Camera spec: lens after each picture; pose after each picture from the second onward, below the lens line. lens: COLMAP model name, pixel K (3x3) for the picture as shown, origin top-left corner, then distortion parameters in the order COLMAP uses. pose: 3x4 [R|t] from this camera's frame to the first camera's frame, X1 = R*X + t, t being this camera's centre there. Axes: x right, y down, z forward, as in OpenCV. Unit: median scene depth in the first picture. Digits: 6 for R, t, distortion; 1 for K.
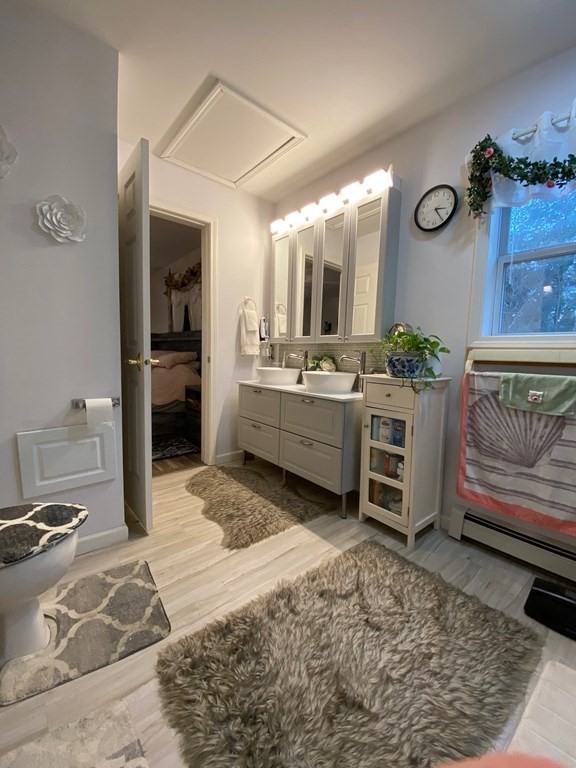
lens RADIAL K [[309.6, 0, 288.8], [0, 309.6, 384.2], [0, 0, 1]] dist [0.023940, -0.022972]
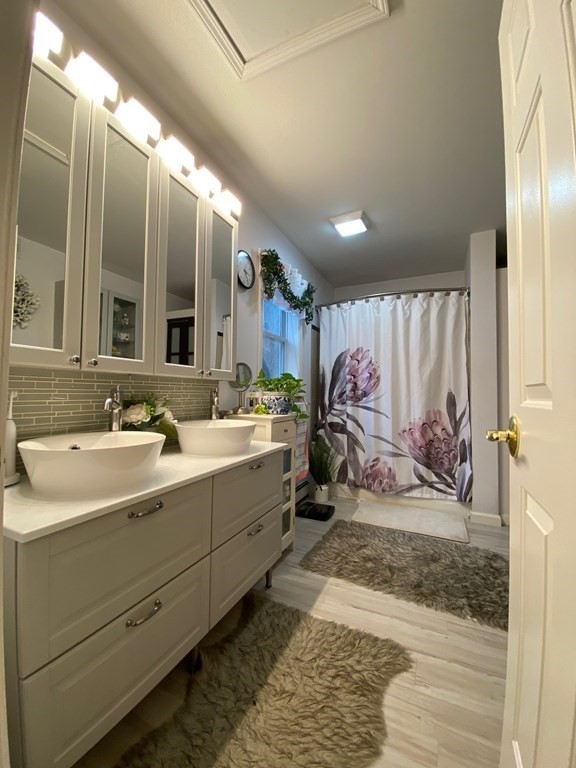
lens RADIAL K [[309.6, 0, 288.8], [0, 309.6, 384.2], [0, 0, 1]] dist [0.023940, -0.022972]
pose [[-0.399683, -0.011687, 0.916579, -0.688578], [0.076387, 0.996016, 0.046010, -0.176199], [-0.913465, 0.088404, -0.397198, 1.371441]]
